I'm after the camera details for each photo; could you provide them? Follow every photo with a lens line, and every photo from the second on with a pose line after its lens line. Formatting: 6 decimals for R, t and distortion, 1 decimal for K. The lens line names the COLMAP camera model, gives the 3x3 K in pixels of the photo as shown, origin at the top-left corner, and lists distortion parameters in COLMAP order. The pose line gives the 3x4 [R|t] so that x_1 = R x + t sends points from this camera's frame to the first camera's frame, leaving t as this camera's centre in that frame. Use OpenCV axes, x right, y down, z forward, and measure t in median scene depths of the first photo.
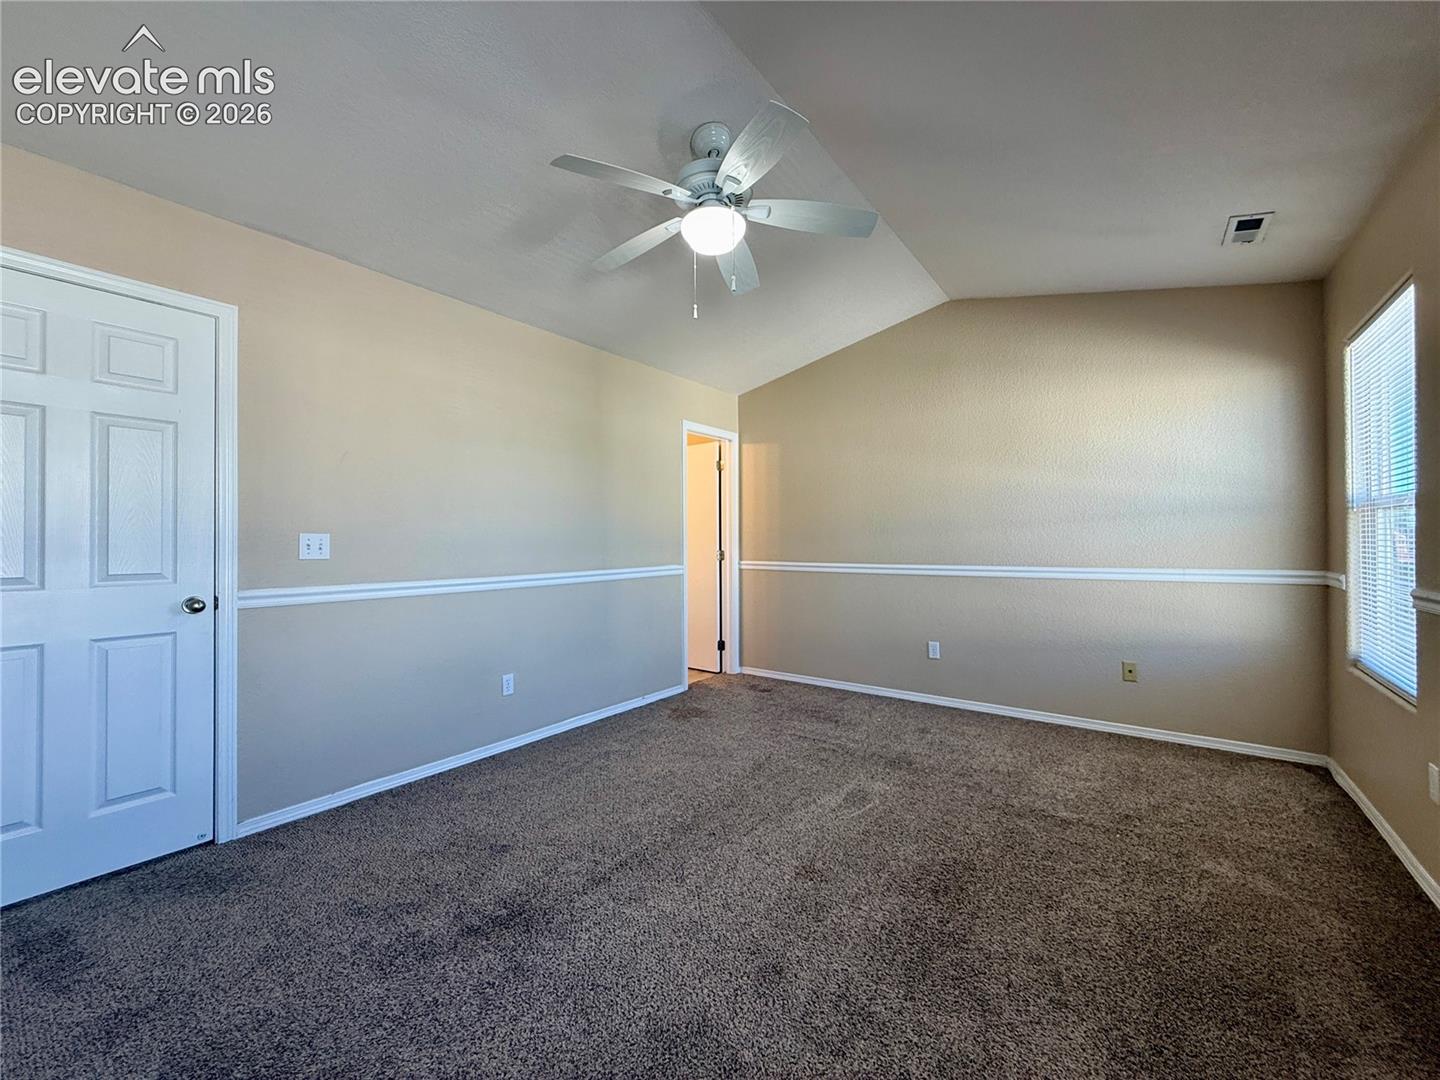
lens RADIAL K [[572.8, 0, 719.3], [0, 572.8, 540.0], [0, 0, 1]] dist [0.001359, 0.000121]
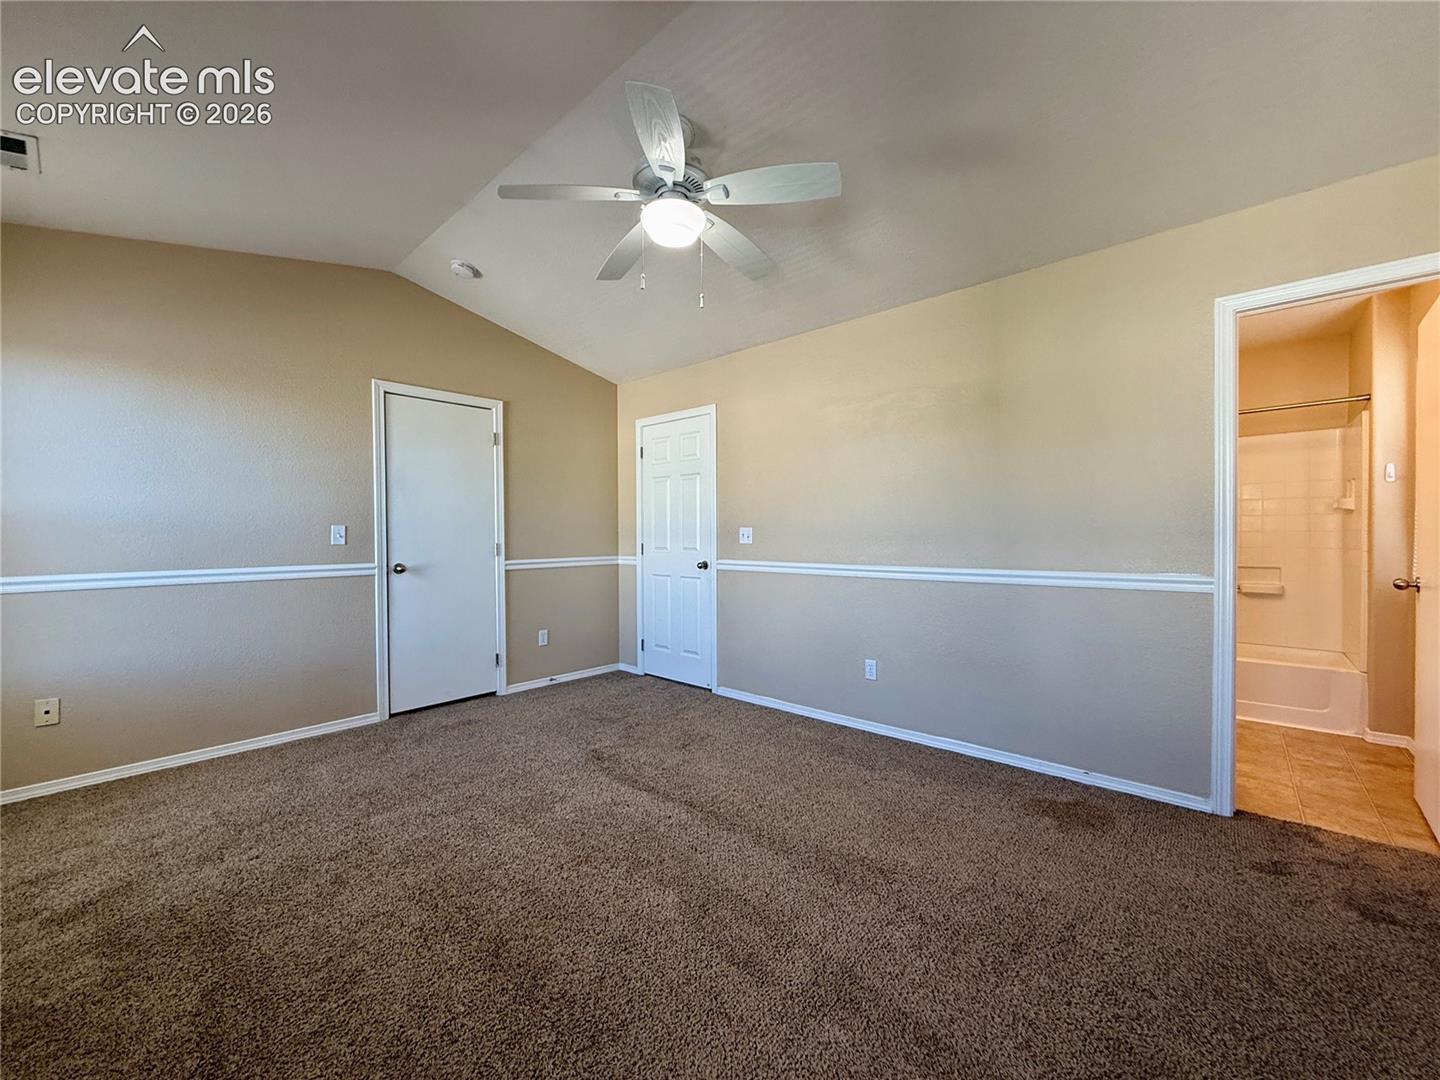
lens RADIAL K [[586.0, 0, 716.7], [0, 586.0, 539.2], [0, 0, 1]] dist [0.000059, -0.000126]
pose [[-0.097481, 0.013501, -0.995146, 0.934978], [0.011313, 0.999858, 0.012457, -0.000218], [0.995173, -0.010044, -0.097620, 1.086298]]
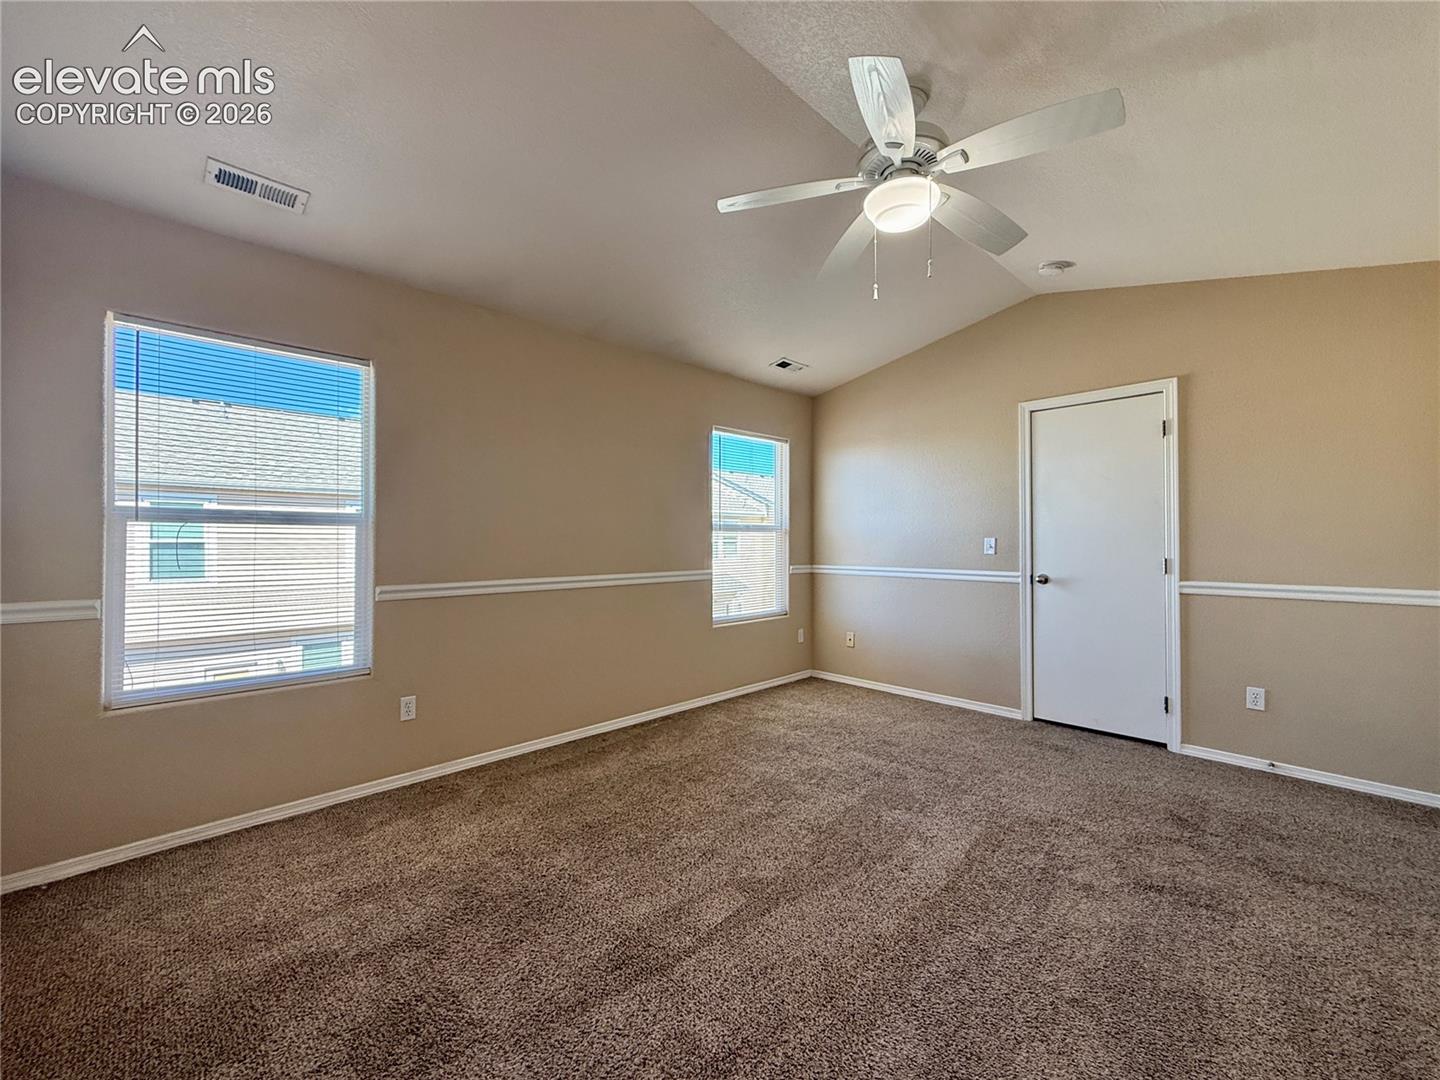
lens RADIAL K [[586.0, 0, 693.7], [0, 586.0, 538.0], [0, 0, 1]] dist [0.000059, -0.000126]
pose [[-0.980870, 0.006051, 0.194570, 0.121071], [0.004210, 0.999942, -0.009873, -0.012942], [-0.194618, -0.008865, -0.980839, 1.824065]]
